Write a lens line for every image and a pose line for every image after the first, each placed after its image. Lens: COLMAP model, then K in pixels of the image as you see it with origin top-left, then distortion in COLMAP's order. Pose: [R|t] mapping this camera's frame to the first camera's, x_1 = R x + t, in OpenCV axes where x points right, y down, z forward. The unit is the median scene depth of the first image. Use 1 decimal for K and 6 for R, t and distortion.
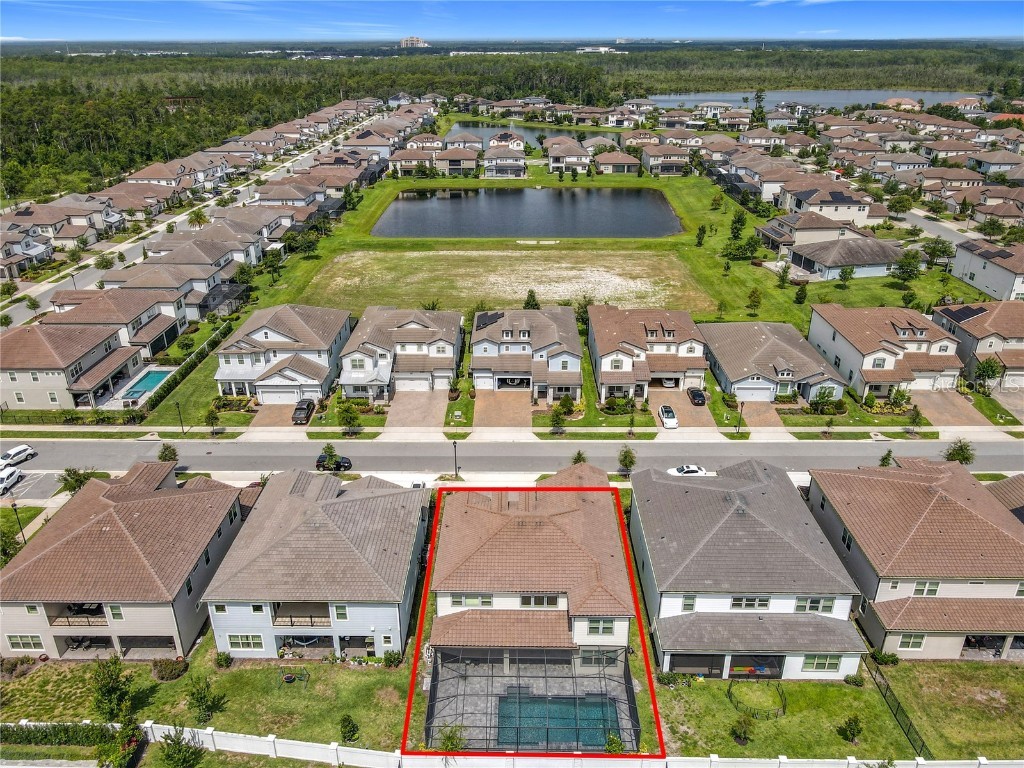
lens RADIAL K [[765.0, 0, 512.0], [0, 765.0, 384.0], [0, 0, 1]] dist [0.010213, 0.002710]
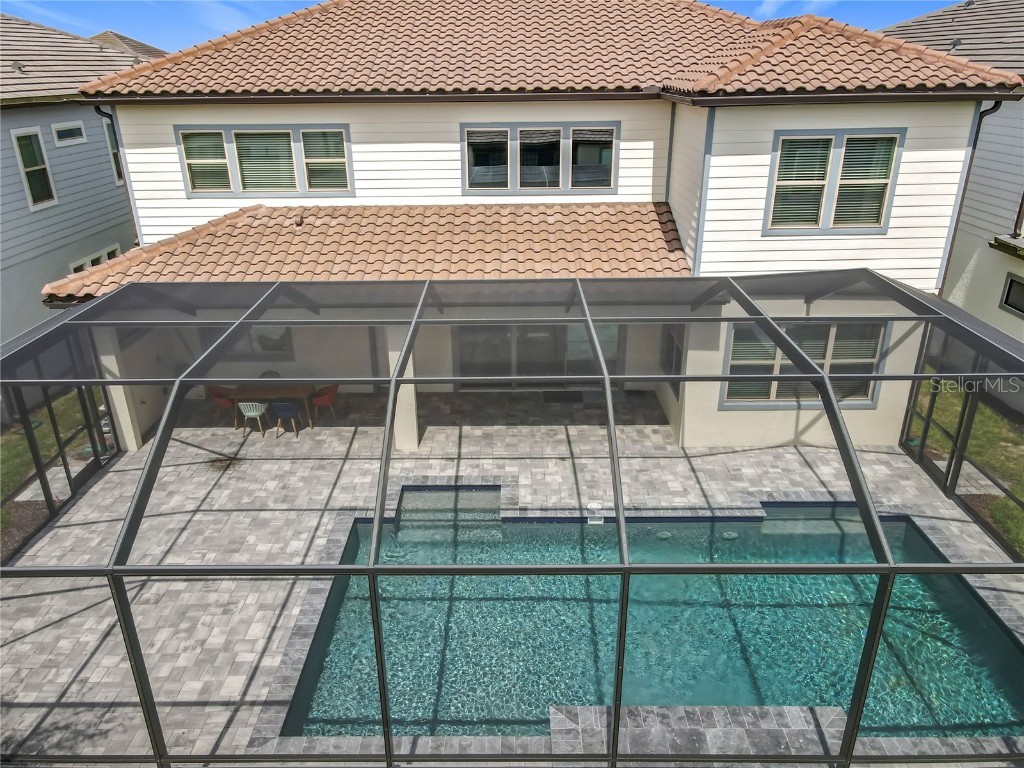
lens RADIAL K [[765.0, 0, 512.0], [0, 765.0, 384.0], [0, 0, 1]] dist [0.010213, 0.002710]
pose [[0.999947, -0.010032, 0.002463, 0.024946], [0.010087, 0.999679, -0.023225, 0.359052], [-0.002229, 0.023248, 0.999727, 0.751902]]
